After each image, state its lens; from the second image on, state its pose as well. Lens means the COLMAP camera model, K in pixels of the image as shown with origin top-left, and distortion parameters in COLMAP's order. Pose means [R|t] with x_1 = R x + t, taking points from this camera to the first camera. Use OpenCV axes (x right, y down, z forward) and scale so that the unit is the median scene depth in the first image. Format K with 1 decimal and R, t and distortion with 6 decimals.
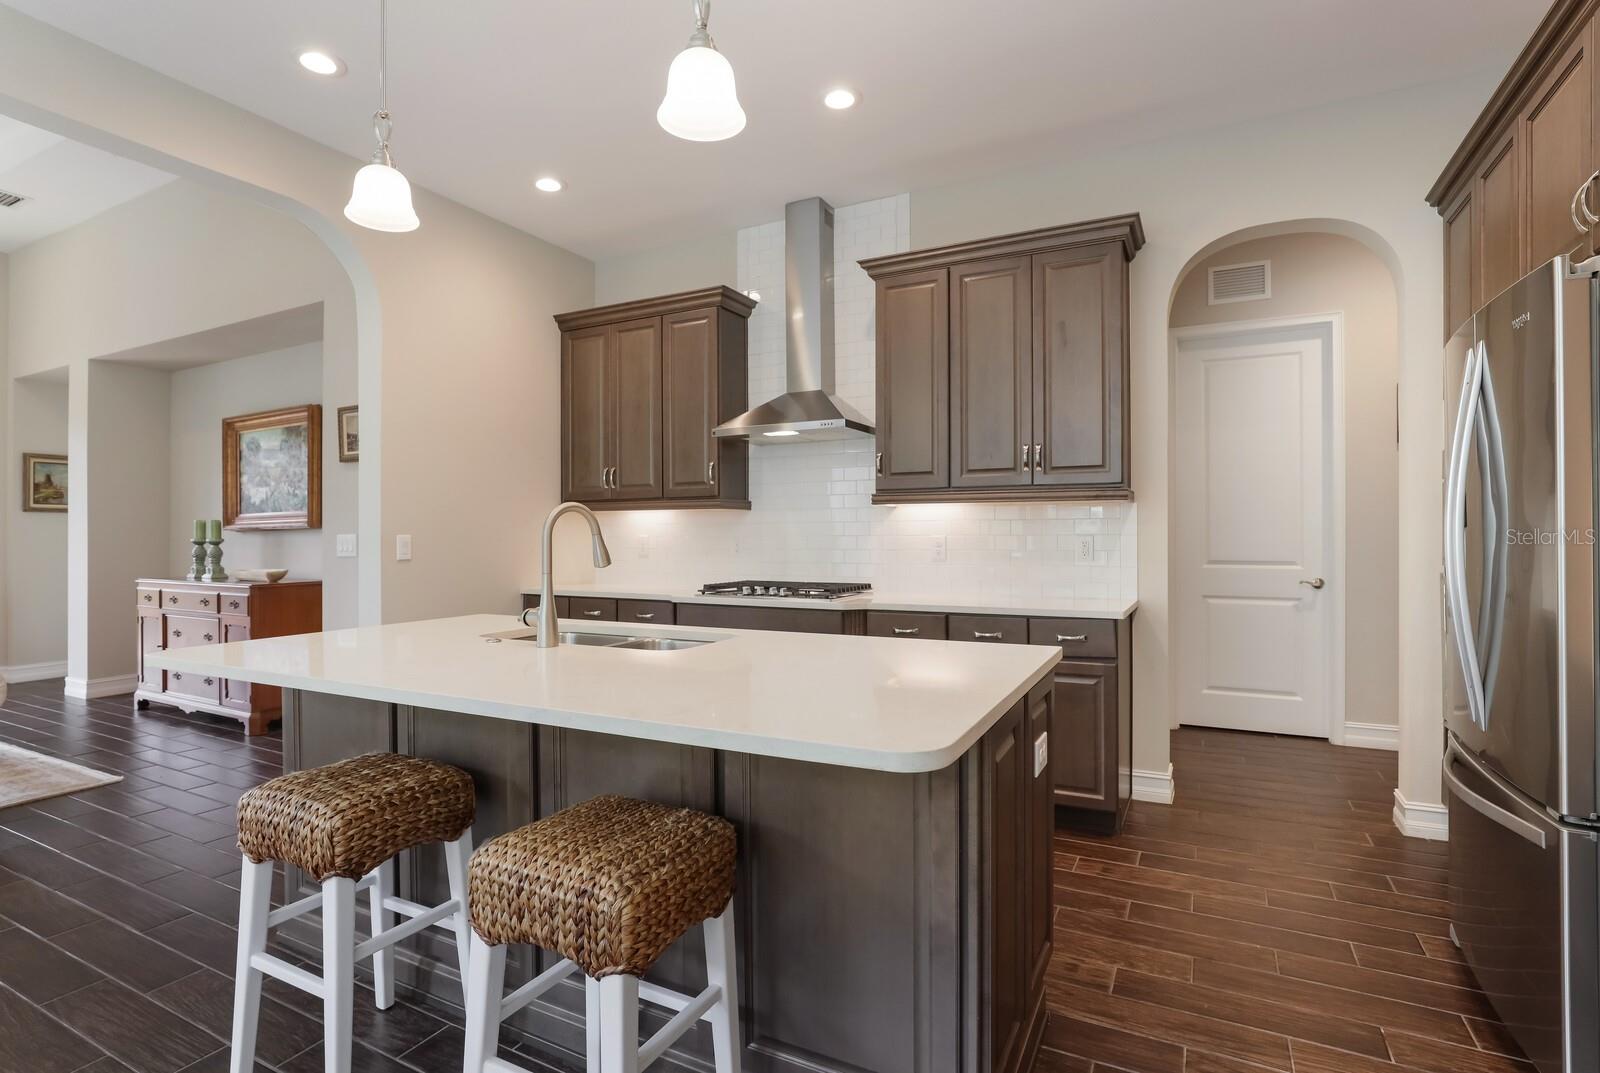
lens RADIAL K [[808.8, 0, 803.4], [0, 808.8, 531.8], [0, 0, 1]] dist [-0.021982, 0.011332]
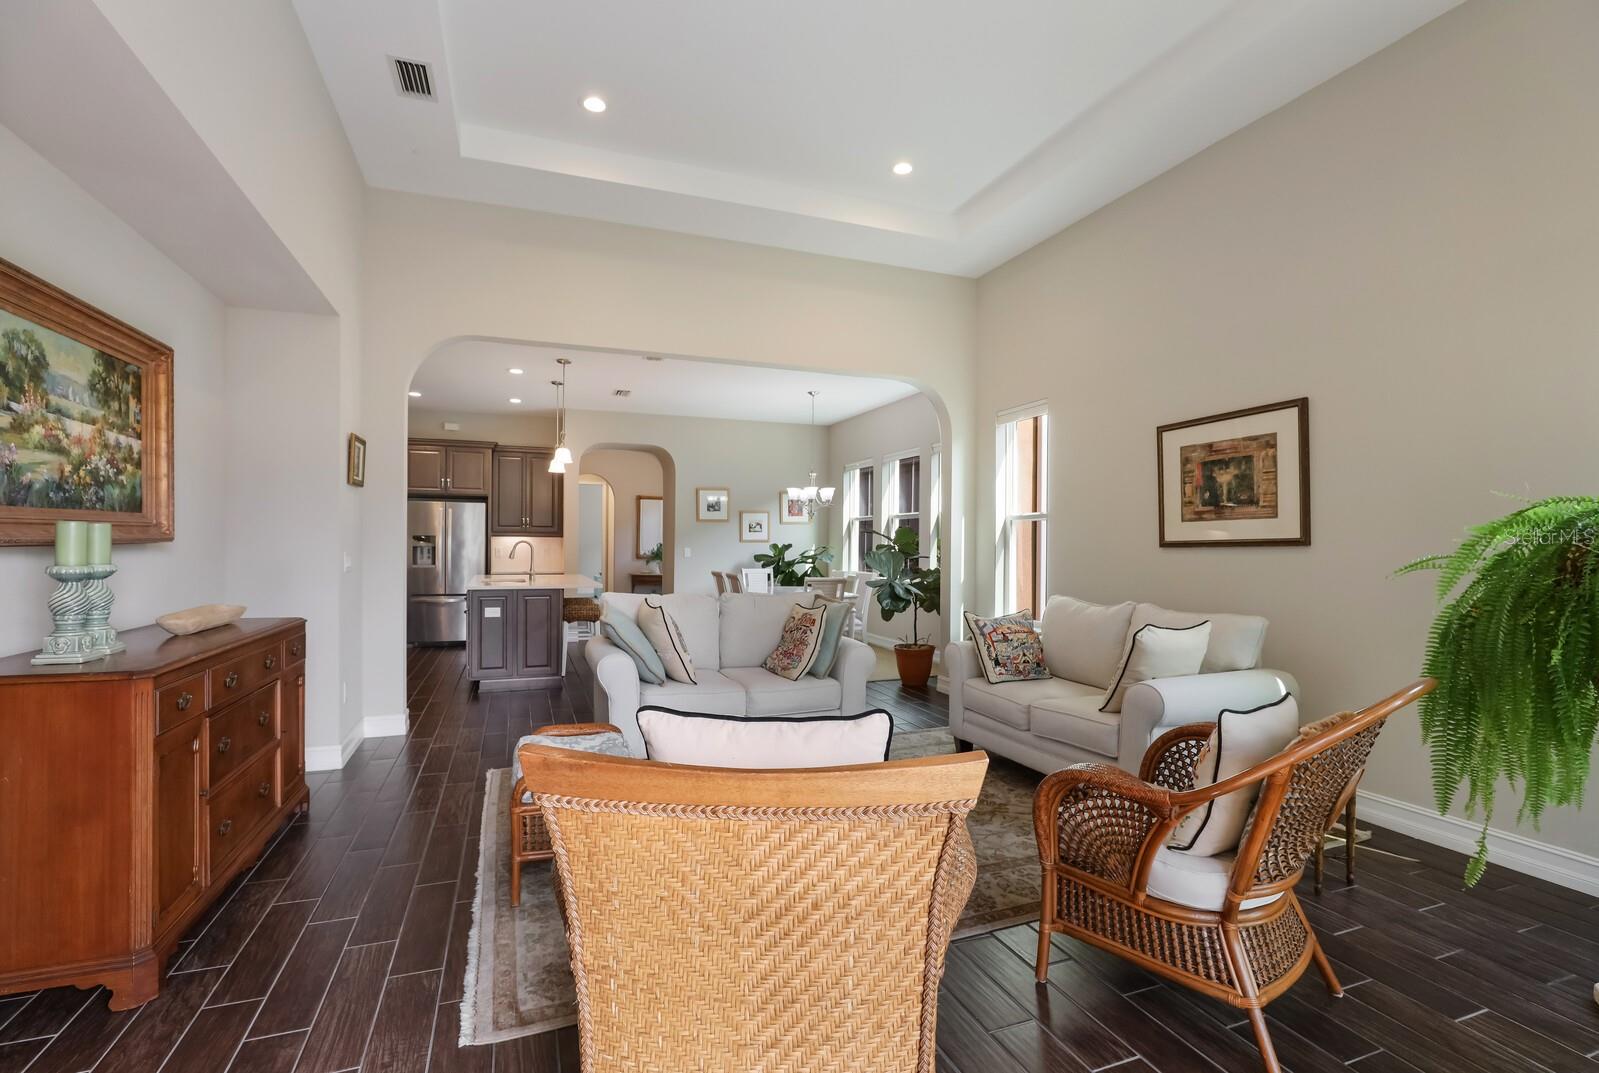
lens RADIAL K [[736.3, 0, 800.3], [0, 736.3, 543.8], [0, 0, 1]] dist [-0.023248, 0.006295]
pose [[-0.760252, 0.001925, 0.649626, -1.617799], [0.000831, 0.999998, -0.001991, -0.002431], [-0.649628, -0.000973, -0.760252, 1.322109]]
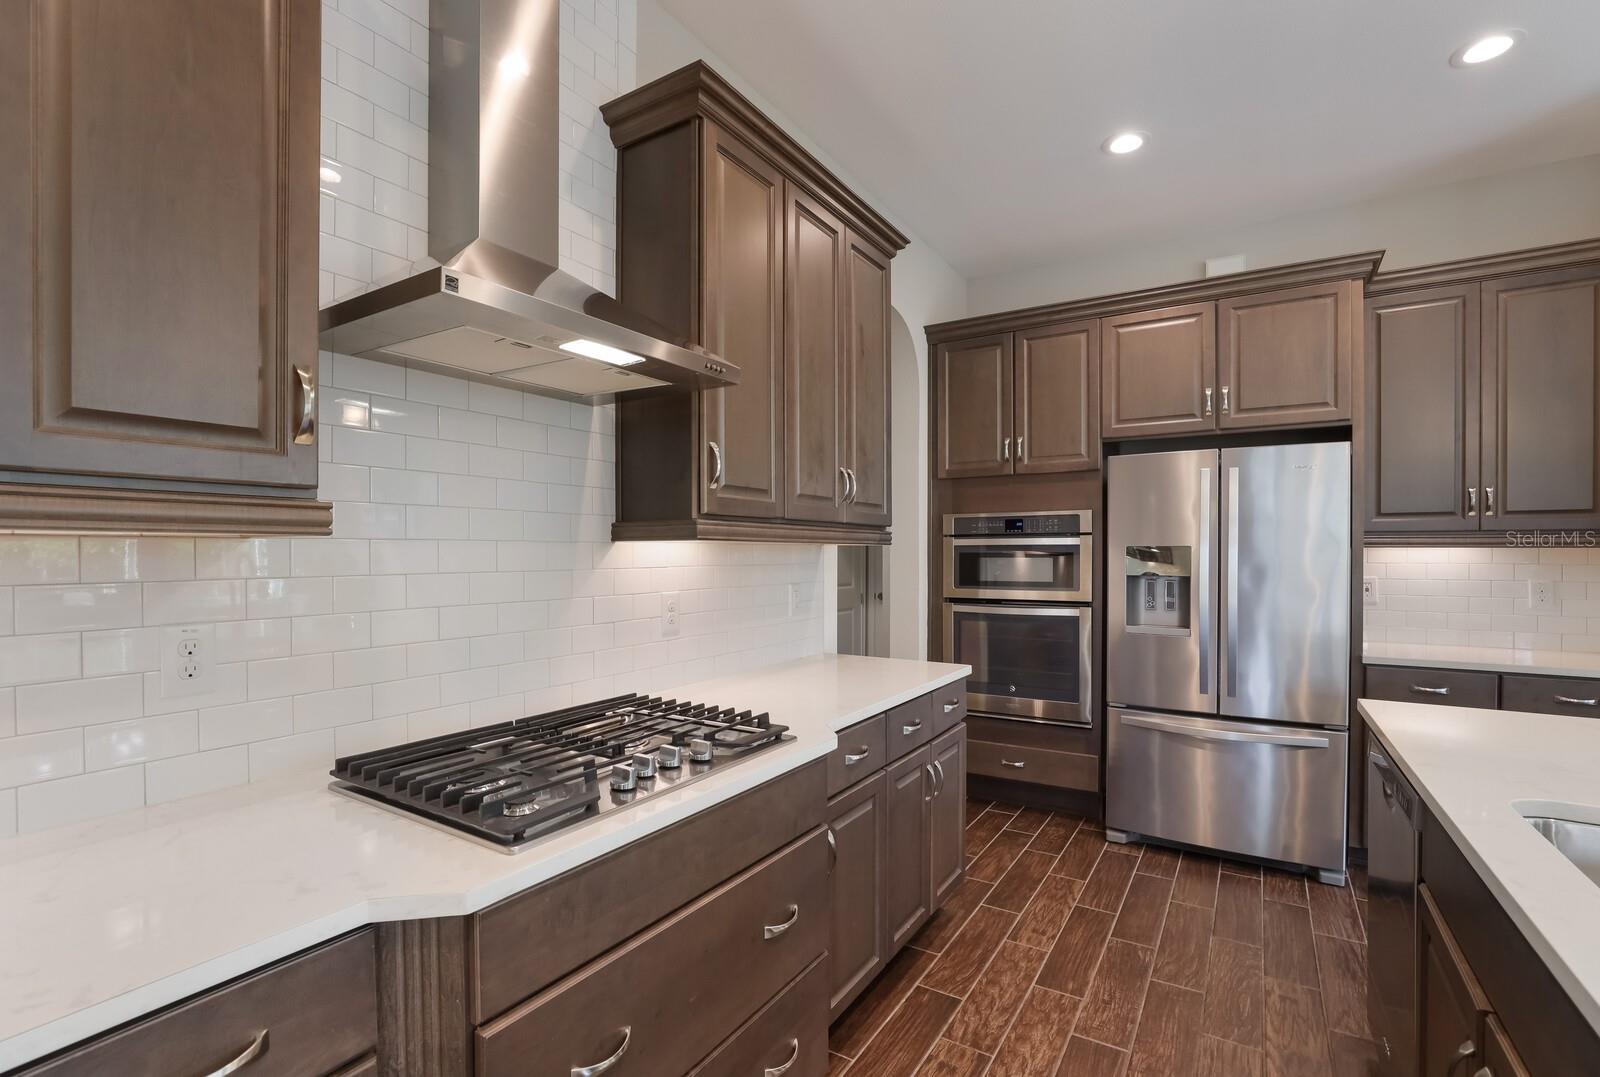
lens RADIAL K [[738.8, 0, 794.3], [0, 738.8, 549.8], [0, 0, 1]] dist [-0.023074, 0.002444]
pose [[0.074951, 0.006675, 0.997165, -0.350237], [0.000927, 0.999977, -0.006764, -0.020687], [-0.997187, 0.001431, 0.074943, 0.797900]]
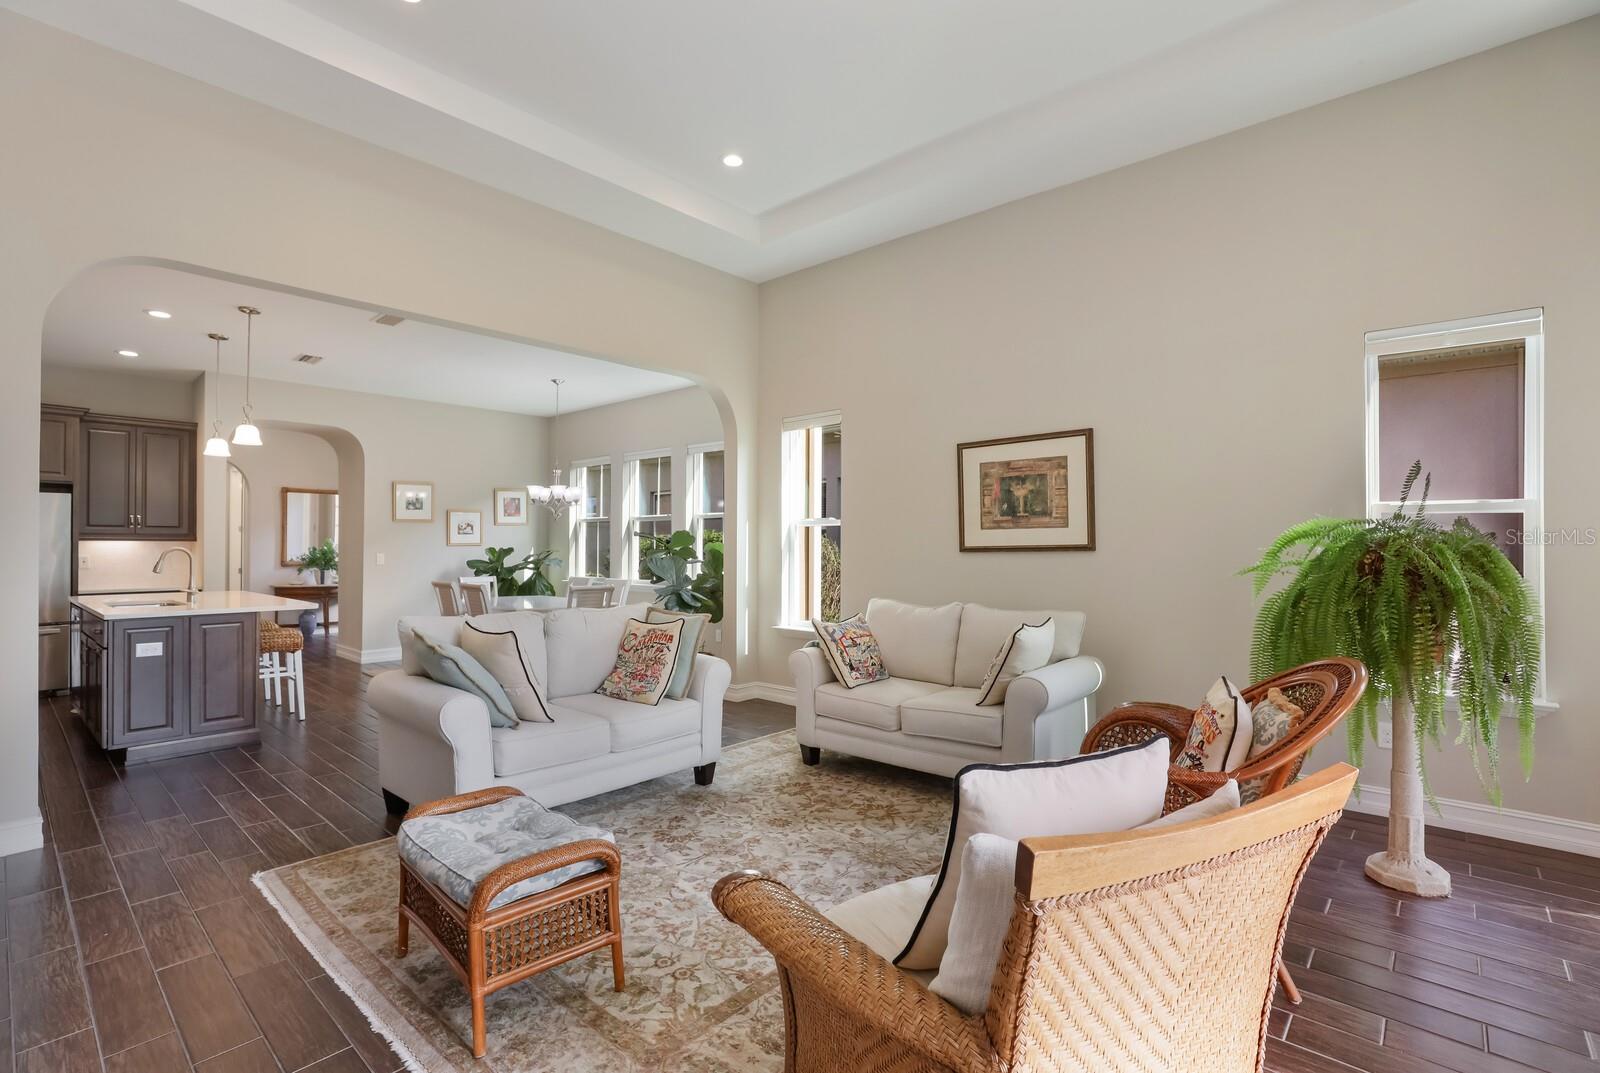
lens RADIAL K [[736.8, 0, 796.9], [0, 736.8, 544.3], [0, 0, 1]] dist [-0.023248, 0.006295]
pose [[-0.972620, 0.005150, 0.232343, -1.359633], [0.005566, 0.999984, 0.001139, -0.013793], [-0.232334, 0.002401, -0.972633, 1.392763]]
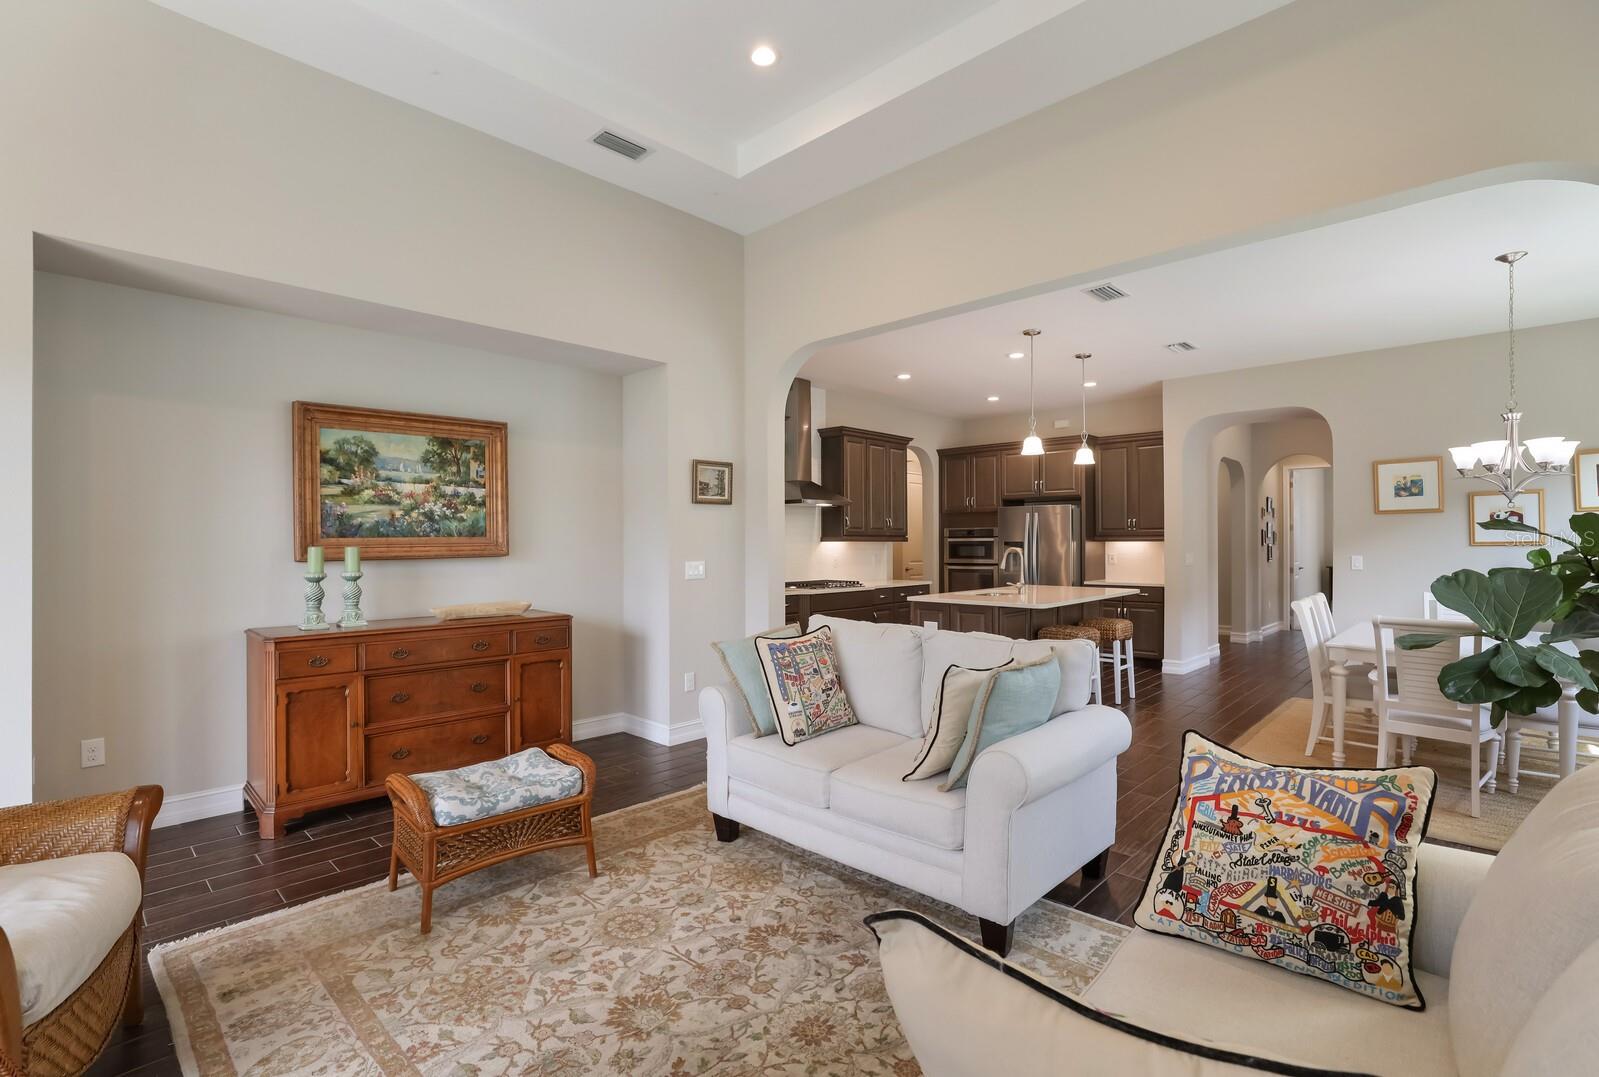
lens RADIAL K [[738.3, 0, 784.2], [0, 738.3, 542.3], [0, 0, 1]] dist [-0.023074, 0.002444]
pose [[0.276975, 0.006793, 0.960853, -1.592385], [0.005056, 0.999951, -0.008527, -0.013699], [-0.960864, 0.007219, 0.276927, 0.547179]]
